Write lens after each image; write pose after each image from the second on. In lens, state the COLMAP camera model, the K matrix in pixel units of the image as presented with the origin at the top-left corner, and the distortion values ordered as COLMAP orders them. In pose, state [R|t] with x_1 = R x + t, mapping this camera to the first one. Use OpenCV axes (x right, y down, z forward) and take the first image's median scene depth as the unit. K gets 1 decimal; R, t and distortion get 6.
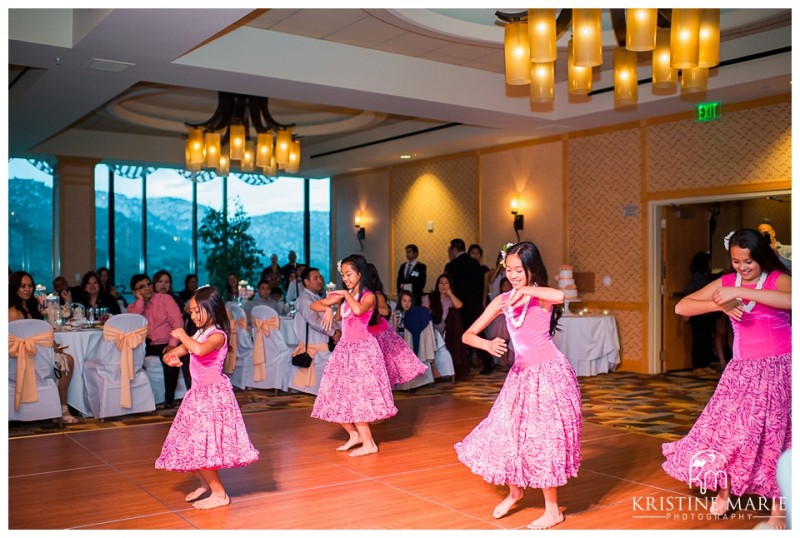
lens RADIAL K [[1329.4, 0, 400.0], [0, 1329.4, 269.0], [0, 0, 1]] dist [-0.026169, 0.152526]
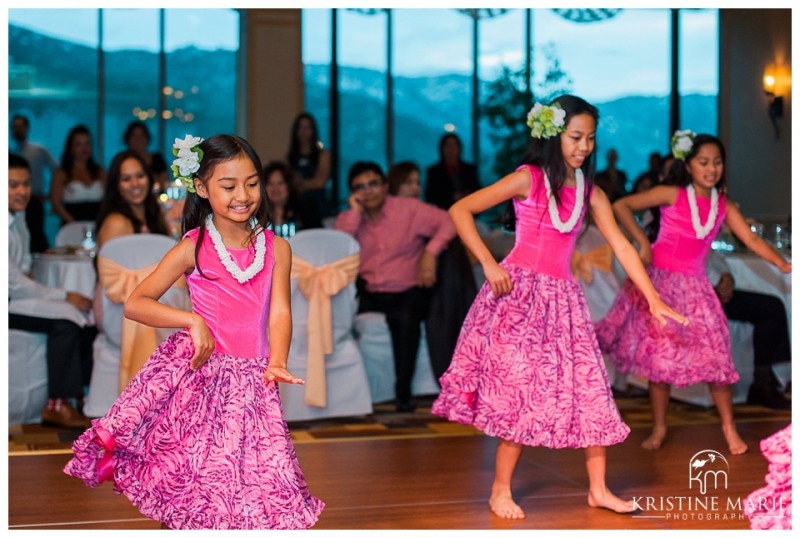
lens RADIAL K [[1329.4, 0, 400.0], [0, 1329.4, 269.0], [0, 0, 1]] dist [-0.026169, 0.152526]
pose [[0.955431, 0.020109, -0.294529, -0.016746], [-0.023097, 0.999711, -0.006673, 0.051423], [0.294309, 0.013178, 0.955619, 0.491127]]
